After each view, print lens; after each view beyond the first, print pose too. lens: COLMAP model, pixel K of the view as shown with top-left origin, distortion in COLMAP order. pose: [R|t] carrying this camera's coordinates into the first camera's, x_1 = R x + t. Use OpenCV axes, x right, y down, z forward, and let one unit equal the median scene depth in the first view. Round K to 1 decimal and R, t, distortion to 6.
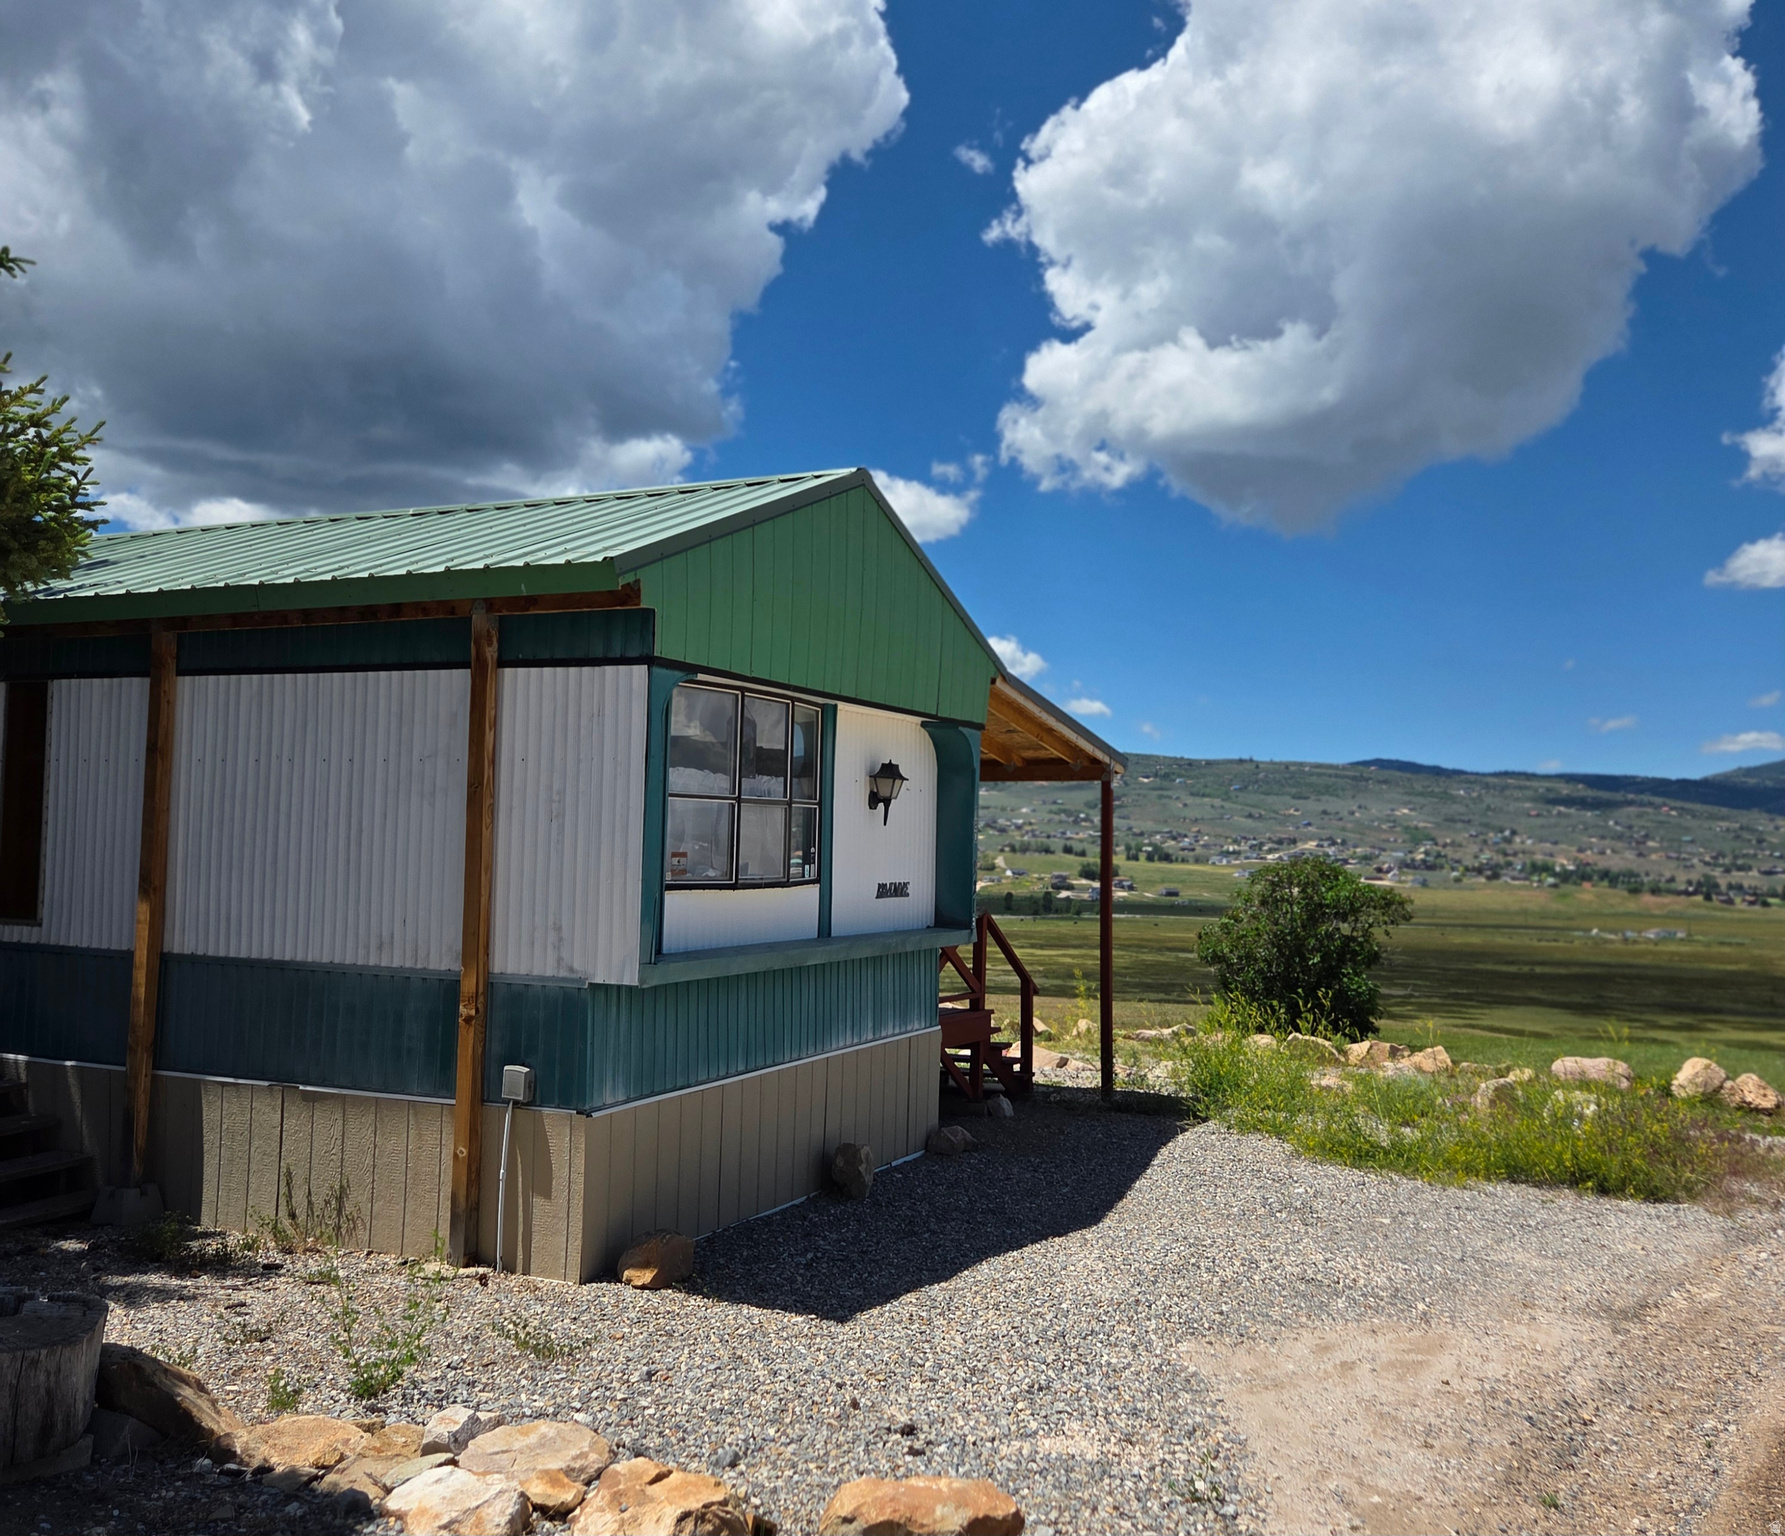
lens RADIAL K [[1601.1, 0, 888.2], [0, 1601.1, 801.3], [0, 0, 1]] dist [0.081700, -0.020851]
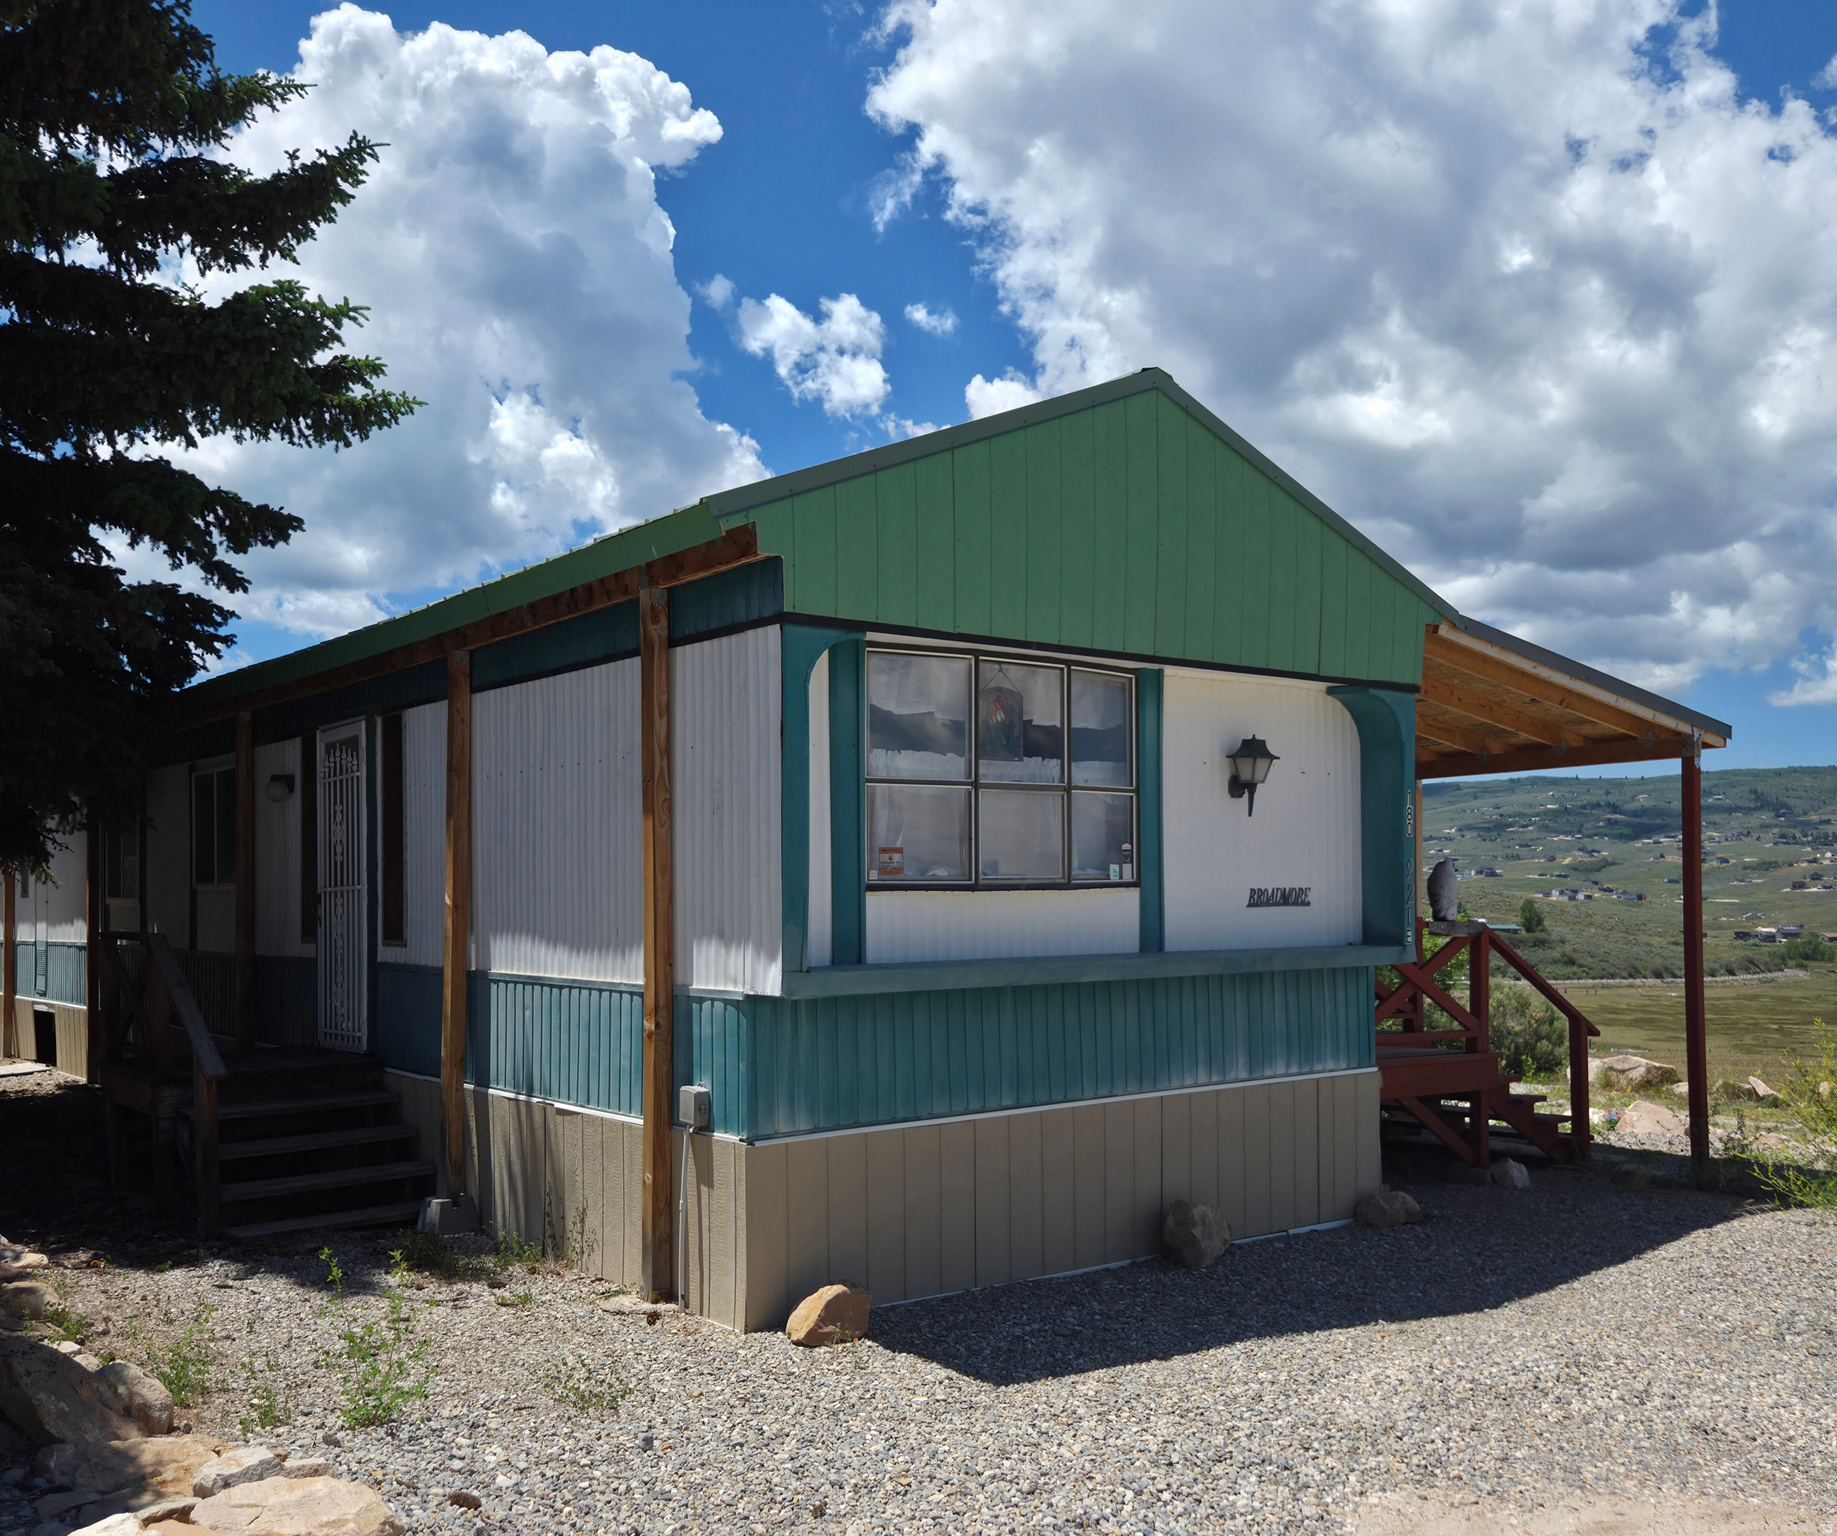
lens RADIAL K [[1643.3, 0, 918.5], [0, 1643.3, 891.0], [0, 0, 1]] dist [0.071714, -0.063466]
pose [[0.892063, -0.029732, -0.450932, 0.235810], [0.039380, 0.999152, 0.012025, 0.038204], [0.450192, -0.028485, 0.892477, 0.185793]]
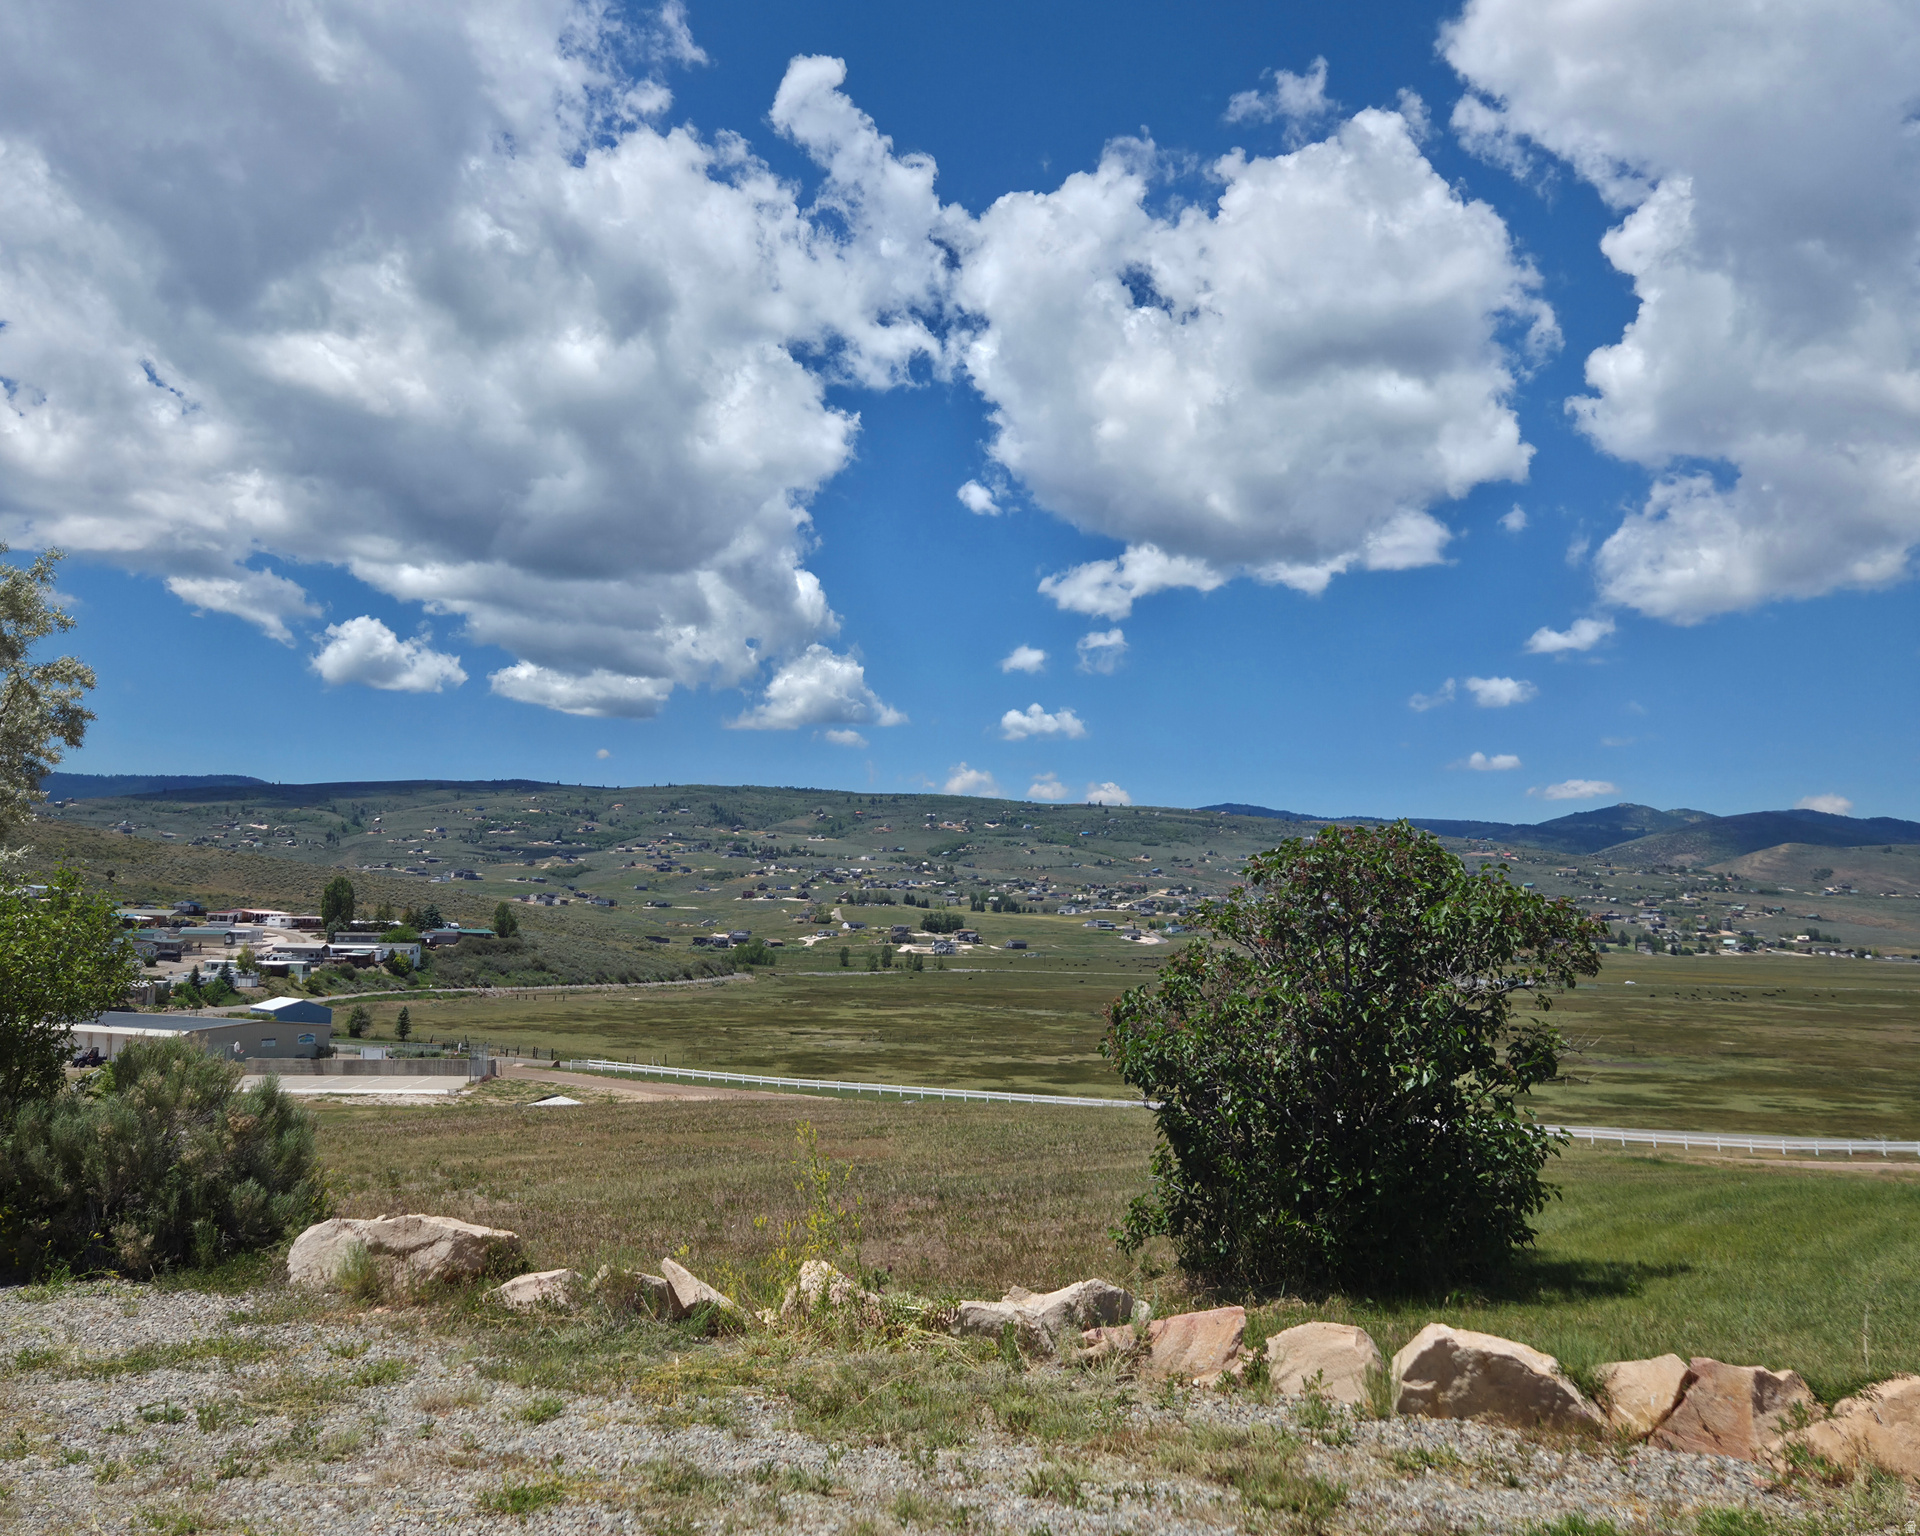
lens RADIAL K [[1714.2, 0, 960.7], [0, 1714.2, 800.5], [0, 0, 1]] dist [0.076947, -0.060827]
pose [[0.990053, 0.000836, 0.140695, 0.244023], [0.003188, 0.999592, -0.028371, 0.107679], [-0.140661, 0.028537, 0.989646, 1.498565]]
